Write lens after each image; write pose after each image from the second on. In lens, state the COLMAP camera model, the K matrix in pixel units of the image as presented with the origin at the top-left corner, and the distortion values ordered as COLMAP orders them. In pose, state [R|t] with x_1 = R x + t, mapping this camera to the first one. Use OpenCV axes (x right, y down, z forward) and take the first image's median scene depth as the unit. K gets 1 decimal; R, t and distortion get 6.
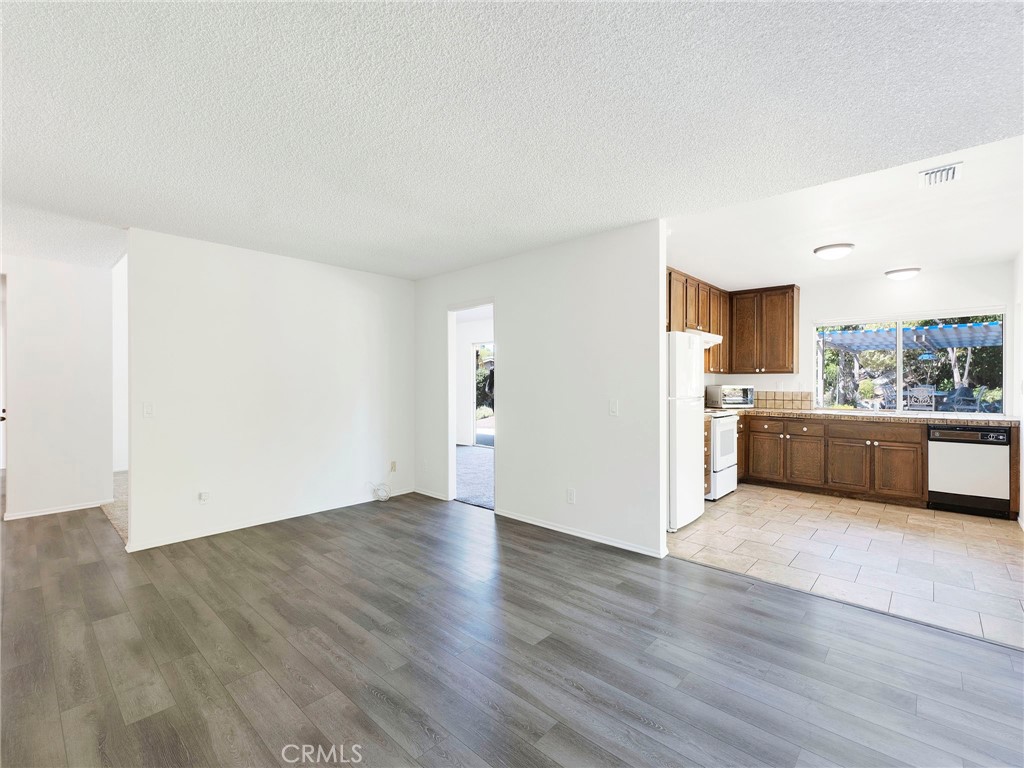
lens RADIAL K [[459.2, 0, 509.3], [0, 459.2, 385.0], [0, 0, 1]] dist [0.002923, -0.000039]
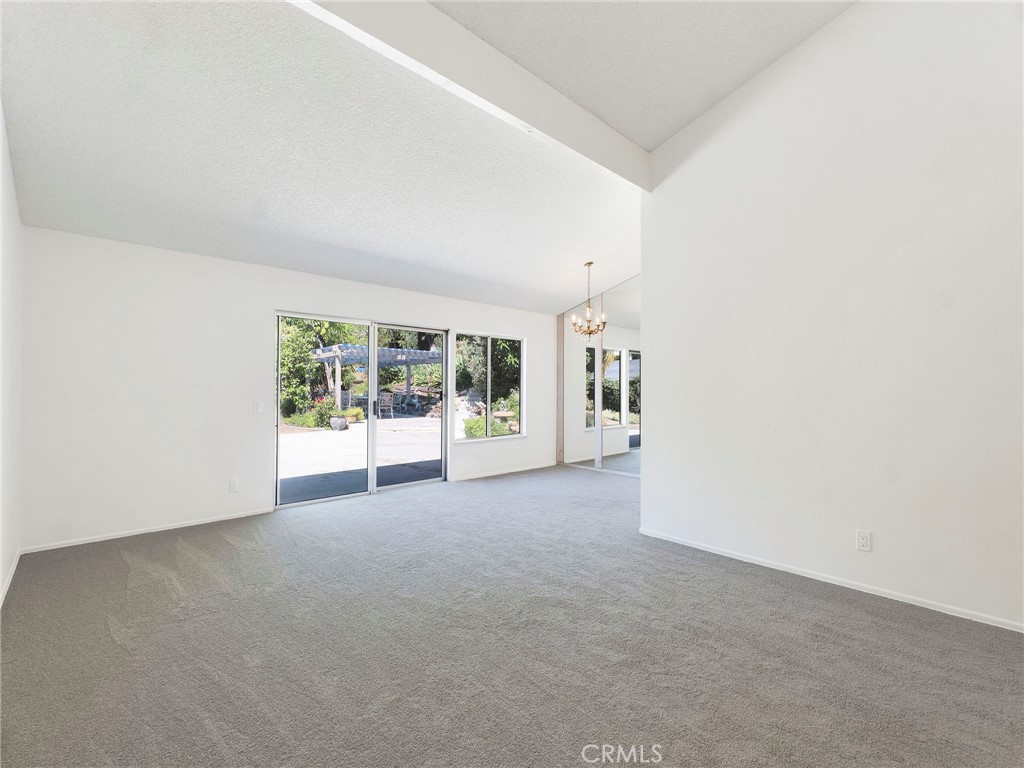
lens RADIAL K [[454.1, 0, 503.0], [0, 454.1, 386.8], [0, 0, 1]] dist [0.012208, -0.000246]
pose [[0.076637, 0.007993, 0.997027, -0.966563], [-0.000985, 0.999968, -0.007941, -0.003987], [-0.997059, -0.000374, 0.076642, 1.217647]]
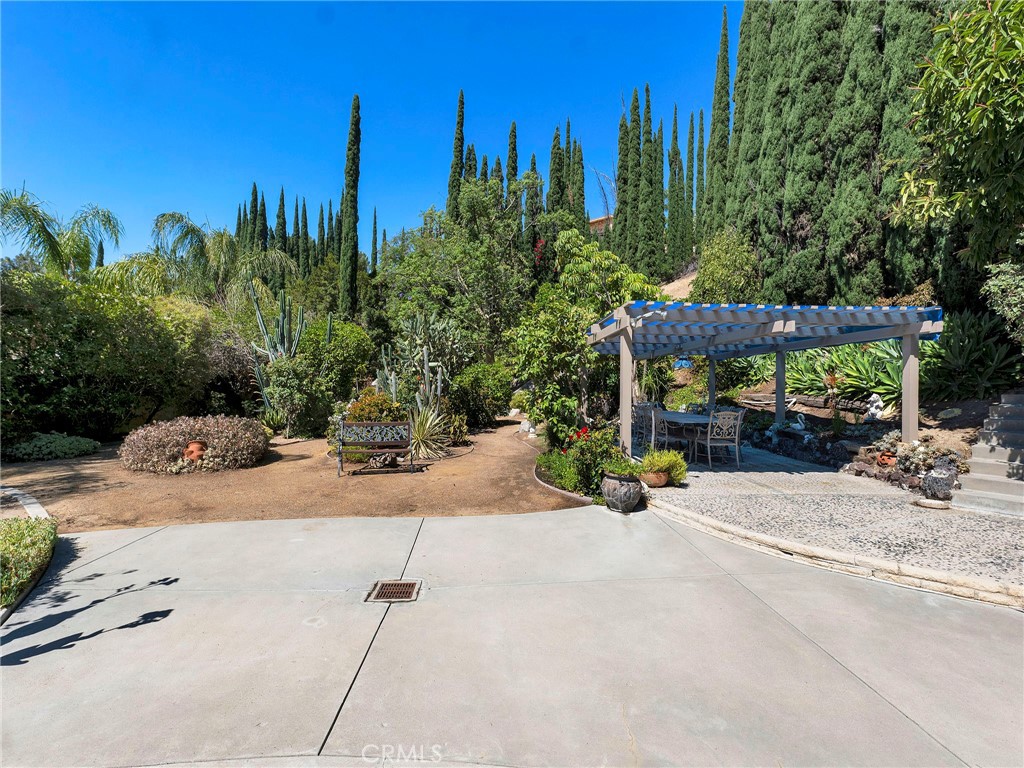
lens RADIAL K [[450.1, 0, 512.0], [0, 450.1, 391.0], [0, 0, 1]] dist [0.002707, 0.000004]
pose [[0.680266, 0.002254, 0.732962, 0.566247], [-0.006522, 0.999974, 0.002978, -0.051079], [-0.732936, -0.006806, 0.680263, 1.812026]]
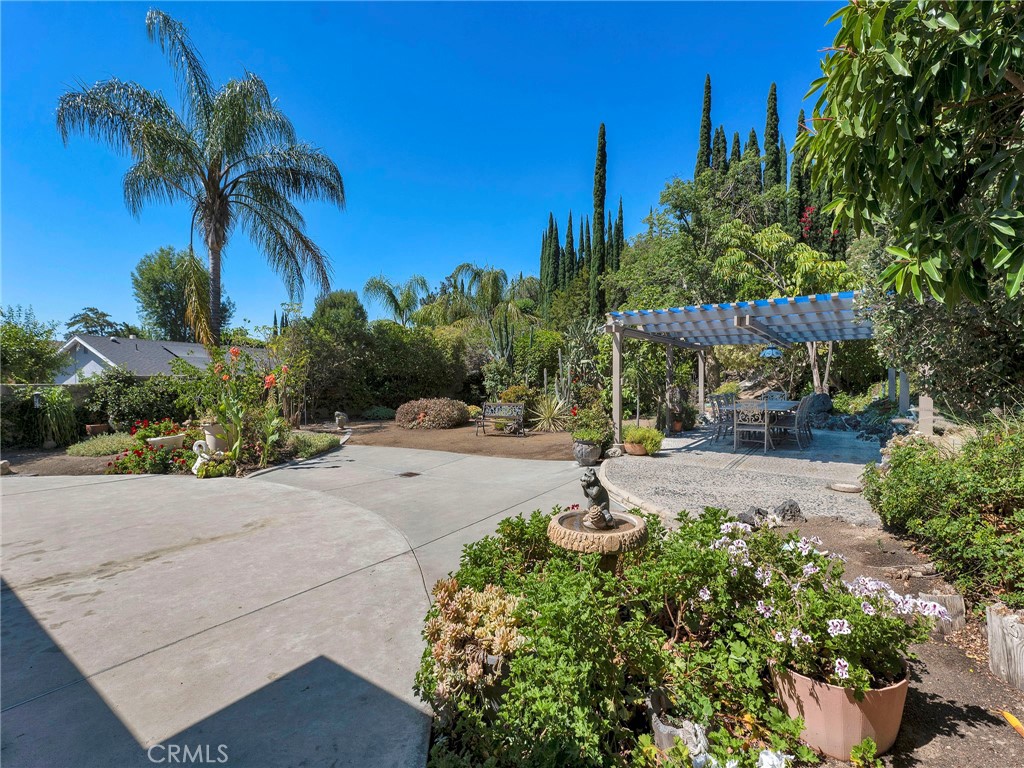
lens RADIAL K [[459.2, 0, 509.3], [0, 459.2, 385.0], [0, 0, 1]] dist [0.002923, -0.000039]
pose [[0.988741, -0.002824, 0.149610, 1.021600], [0.002305, 0.999991, 0.003644, -0.039900], [-0.149619, -0.003258, 0.988738, 0.917753]]
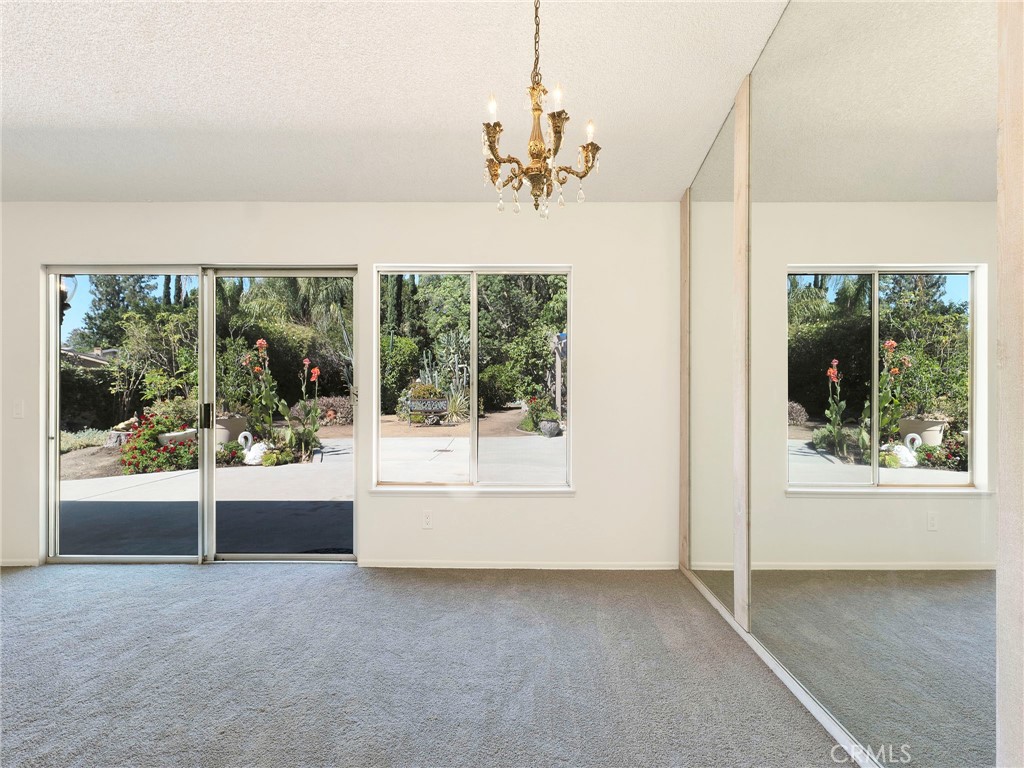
lens RADIAL K [[459.2, 0, 509.3], [0, 459.2, 385.0], [0, 0, 1]] dist [0.002923, -0.000039]
pose [[0.737158, 0.008418, 0.675668, -0.097057], [-0.001961, 0.999945, -0.010319, 0.002423], [-0.675718, 0.006282, 0.737134, 0.878551]]
